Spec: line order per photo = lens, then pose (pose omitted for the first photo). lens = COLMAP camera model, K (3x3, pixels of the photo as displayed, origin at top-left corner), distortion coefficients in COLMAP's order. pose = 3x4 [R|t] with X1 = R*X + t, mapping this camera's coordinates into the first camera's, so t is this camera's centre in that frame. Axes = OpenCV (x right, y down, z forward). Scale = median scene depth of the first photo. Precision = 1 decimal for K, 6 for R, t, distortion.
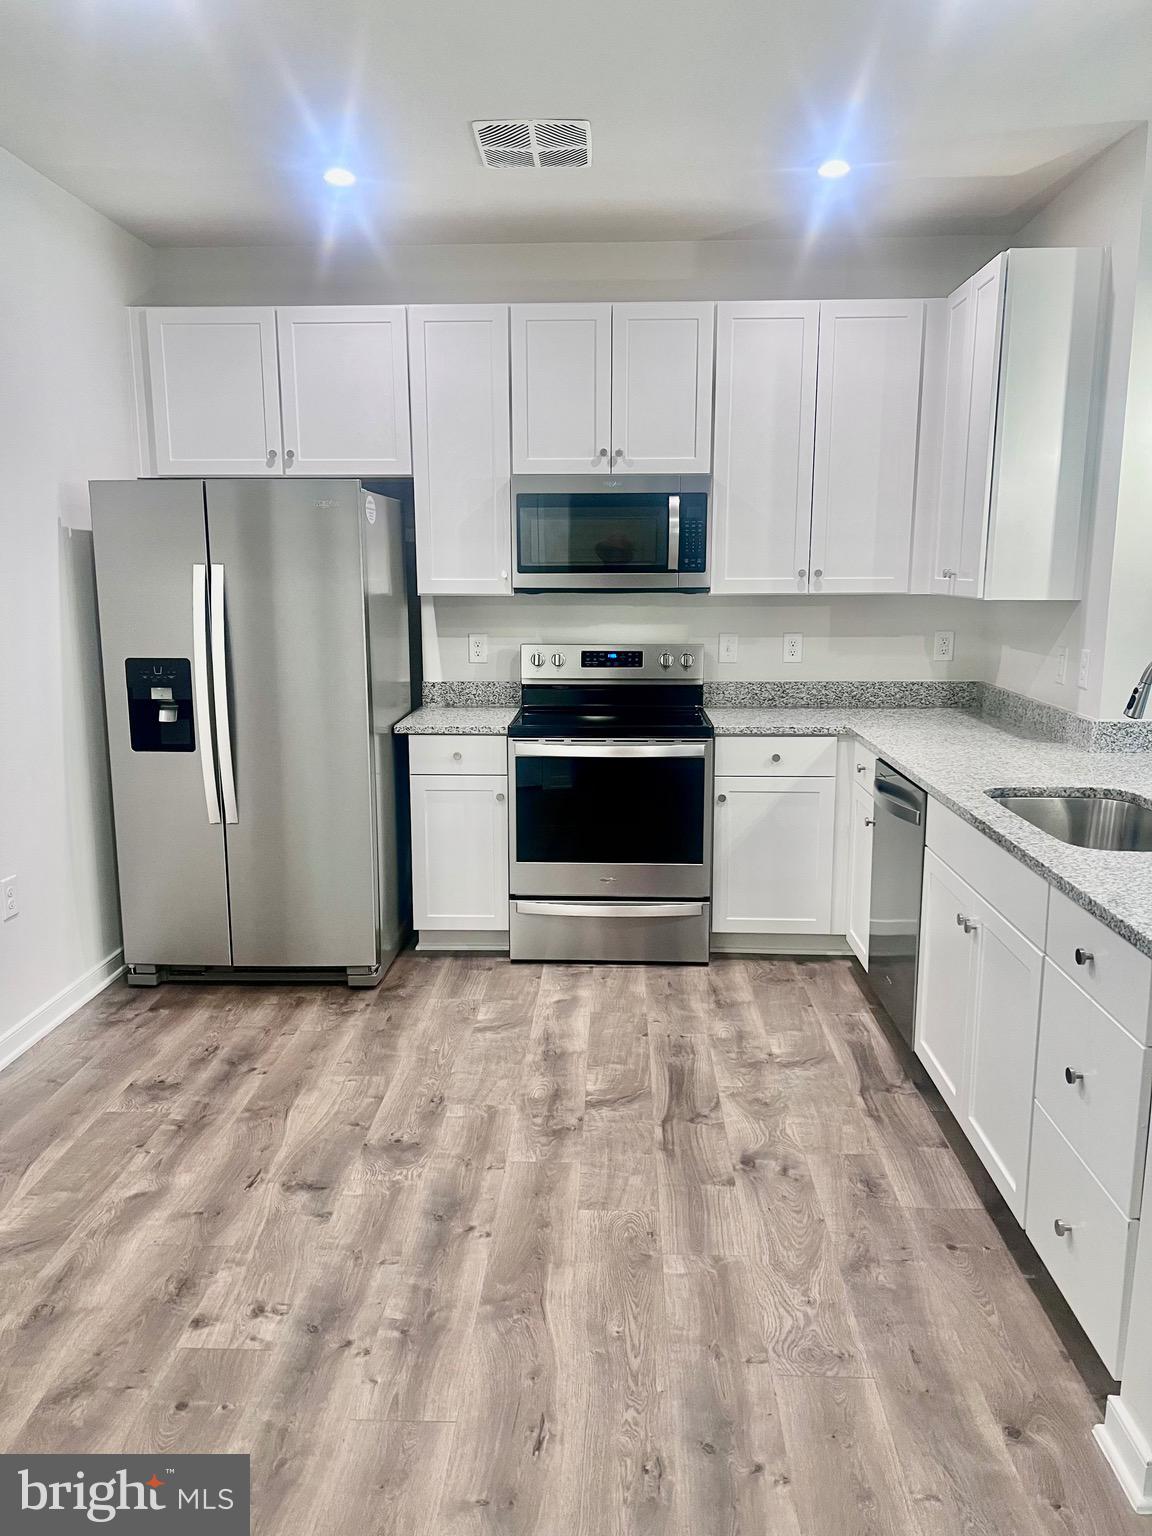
lens RADIAL K [[1159.0, 0, 567.9], [0, 1159.0, 772.3], [0, 0, 1]] dist [0.043680, -0.050254]
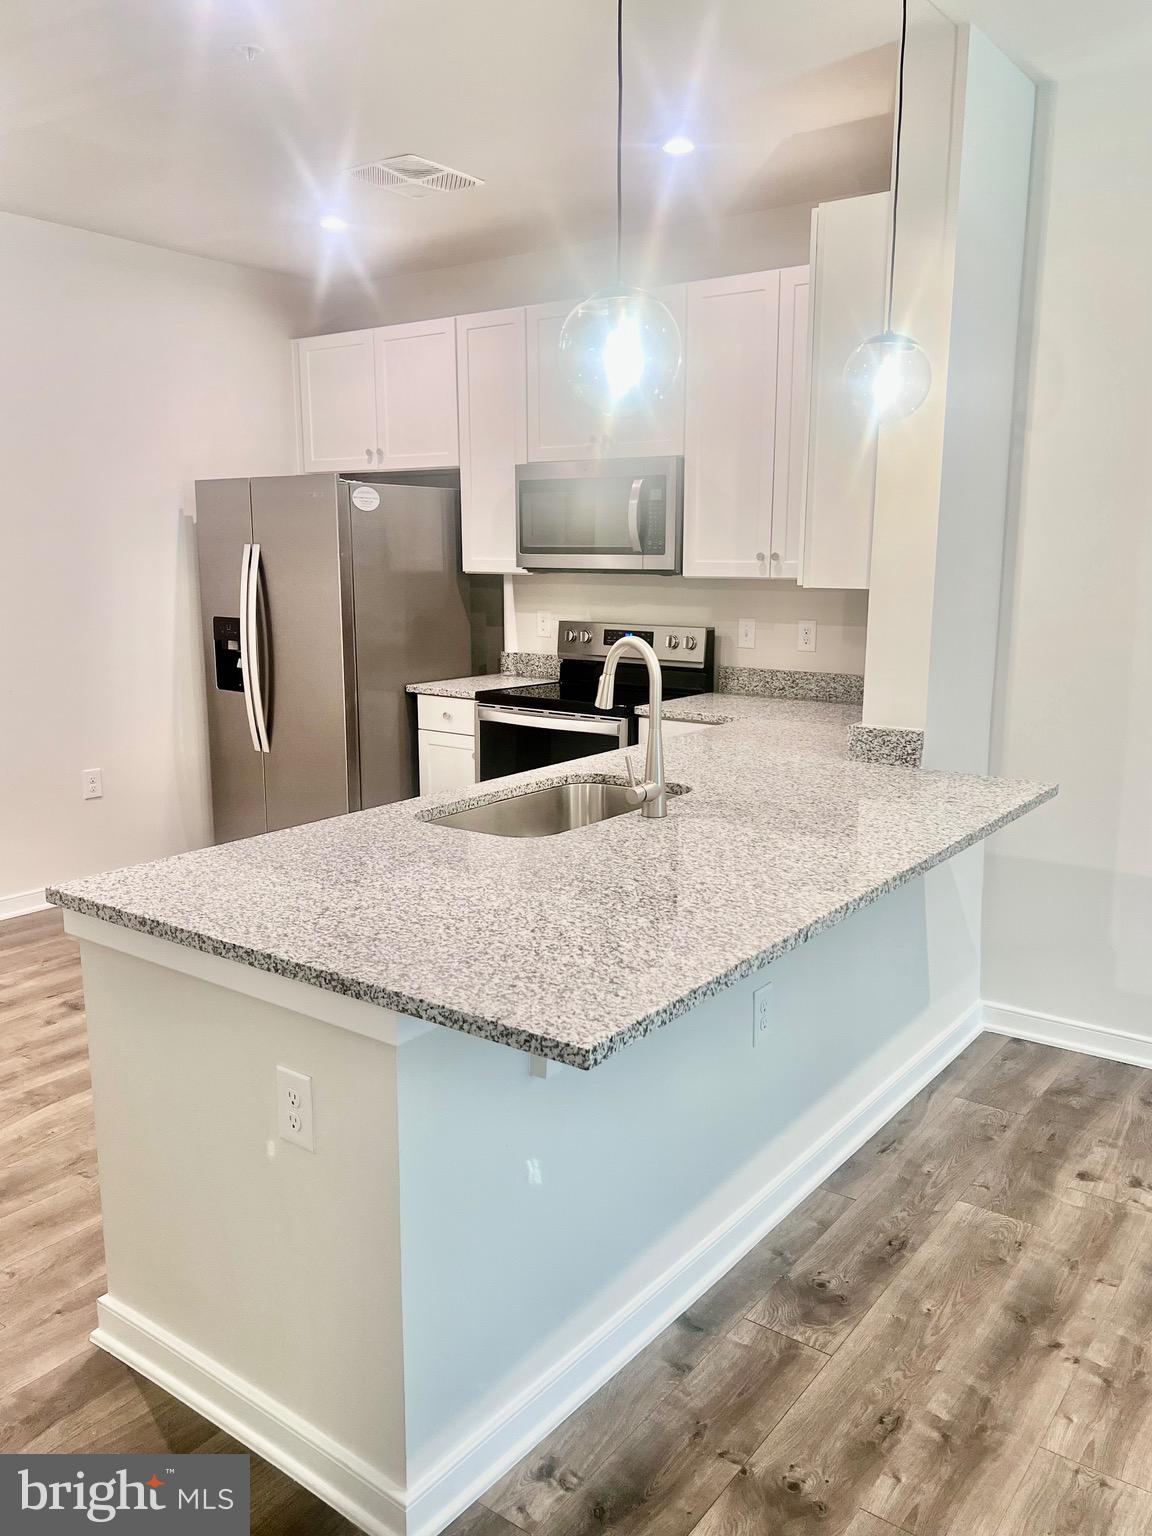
lens RADIAL K [[1186.2, 0, 577.9], [0, 1186.2, 773.0], [0, 0, 1]] dist [0.016326, 0.004187]
pose [[0.830697, 0.109398, -0.545871, 0.732326], [-0.104060, 0.993734, 0.040797, -0.021267], [0.546913, 0.022913, 0.836876, 0.121443]]
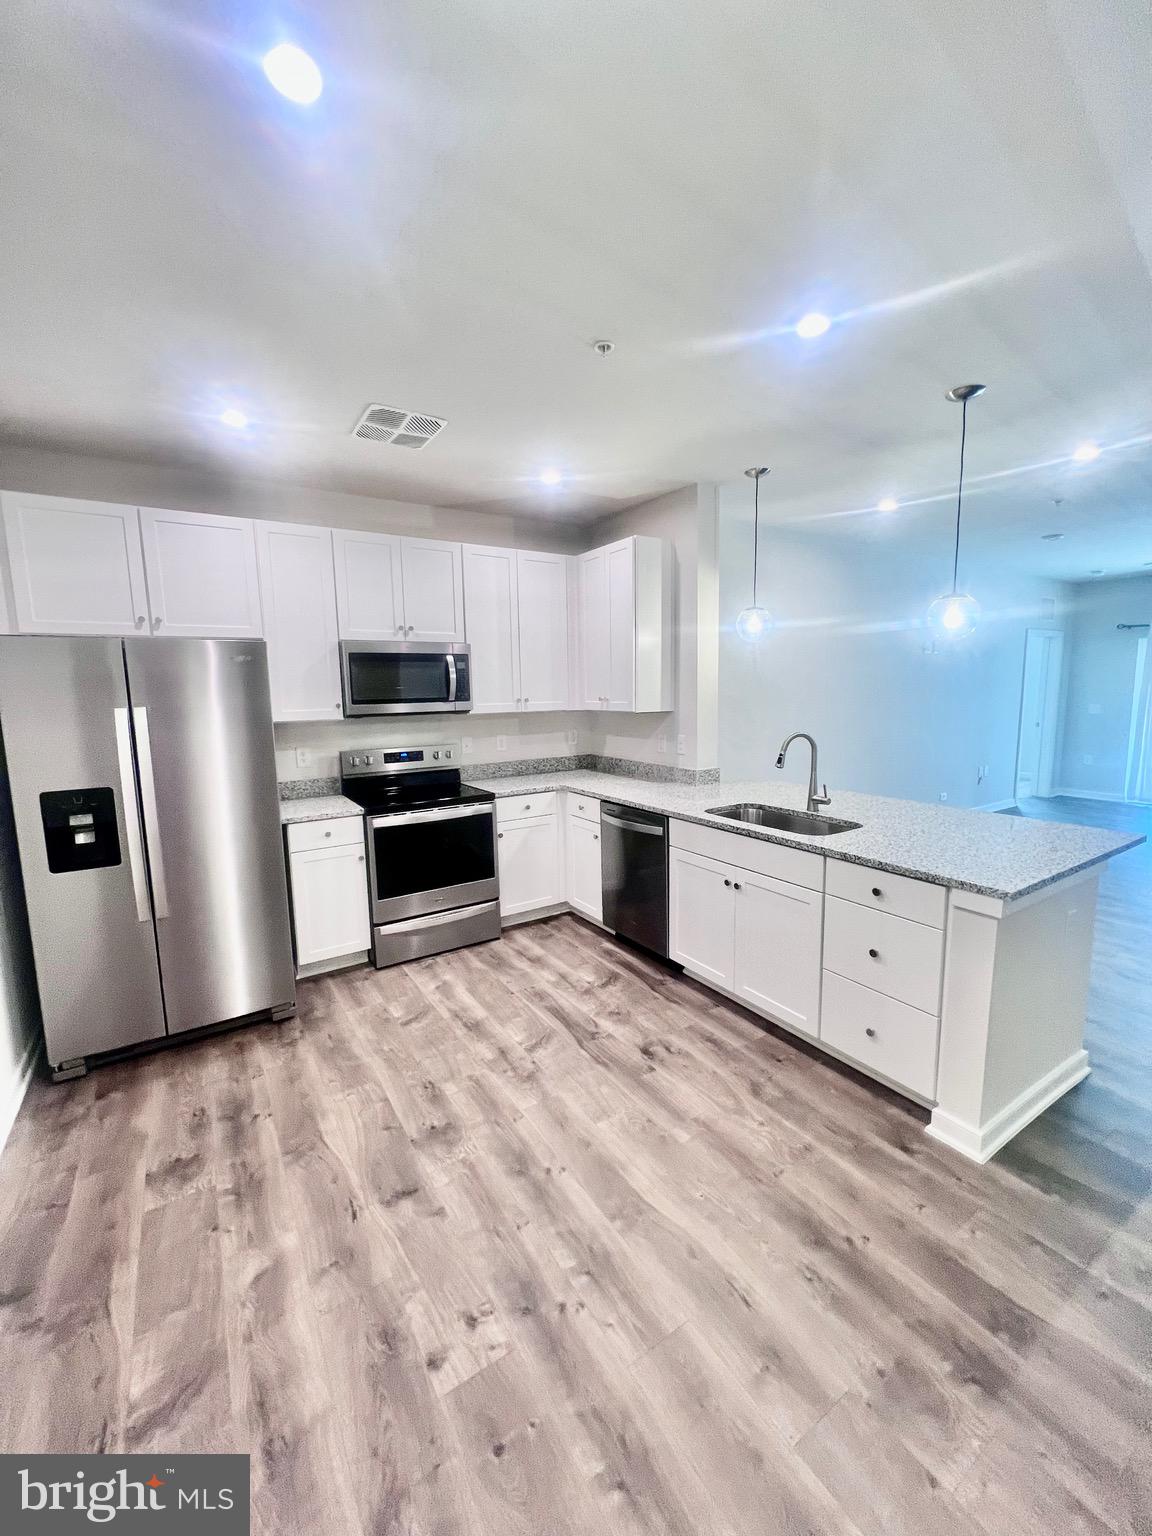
lens RADIAL K [[617.6, 0, 578.6], [0, 617.6, 762.6], [0, 0, 1]] dist [-0.005660, 0.001742]
pose [[0.816425, -0.084601, 0.571221, -0.305339], [0.120120, 0.992452, -0.024694, -0.051984], [-0.564820, 0.088776, 0.820425, 0.227284]]
